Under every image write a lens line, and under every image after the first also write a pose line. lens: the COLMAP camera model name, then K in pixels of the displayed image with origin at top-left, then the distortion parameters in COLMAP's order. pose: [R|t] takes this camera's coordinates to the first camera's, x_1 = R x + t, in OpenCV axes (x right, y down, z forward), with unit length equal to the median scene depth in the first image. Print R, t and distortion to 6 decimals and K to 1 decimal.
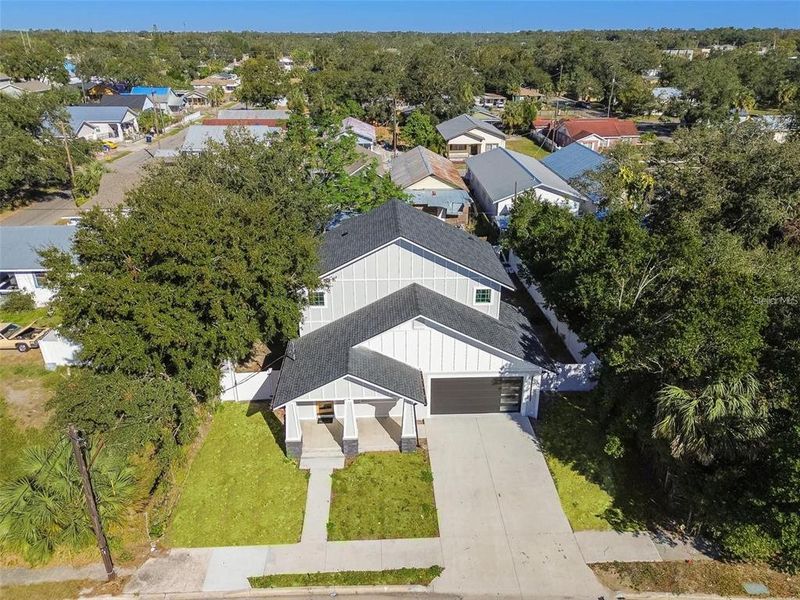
lens RADIAL K [[583.4, 0, 397.6], [0, 583.4, 285.4], [0, 0, 1]] dist [0.036488, -0.000275]
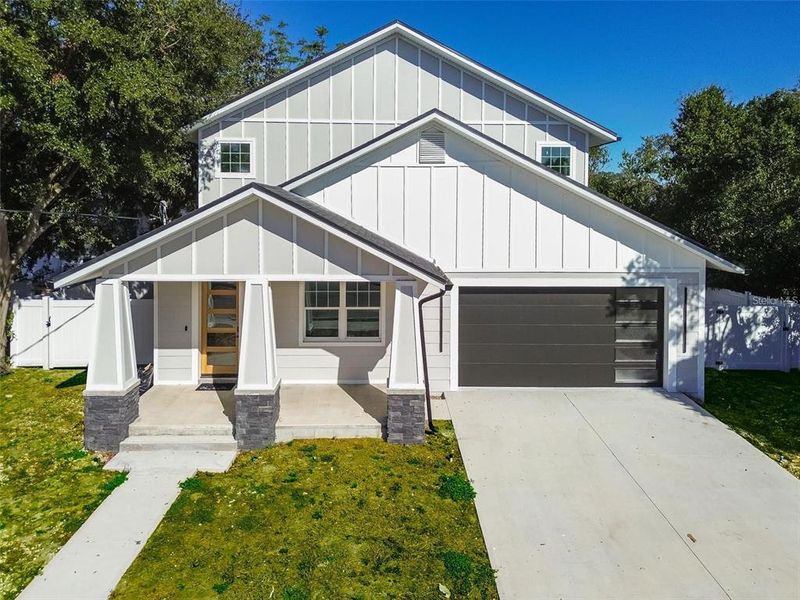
lens RADIAL K [[583.0, 0, 398.3], [0, 583.0, 227.1], [0, 0, 1]] dist [0.035451, -0.001539]
pose [[0.999637, 0.009493, -0.025210, 0.021206], [-0.017934, 0.932850, -0.359818, 0.278788], [0.020102, 0.360139, 0.932682, 0.562487]]
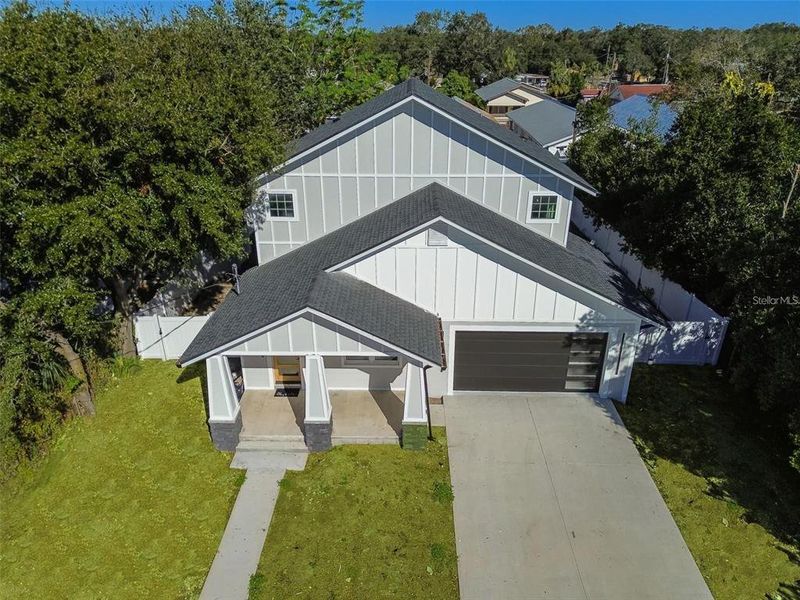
lens RADIAL K [[548.3, 0, 400.0], [0, 548.3, 300.0], [0, 0, 1]] dist [0.076579, -0.089826]
pose [[0.997930, 0.028846, -0.057475, 0.030749], [-0.027158, 0.999183, 0.029940, 0.110824], [0.058292, -0.028317, 0.997898, 0.416794]]
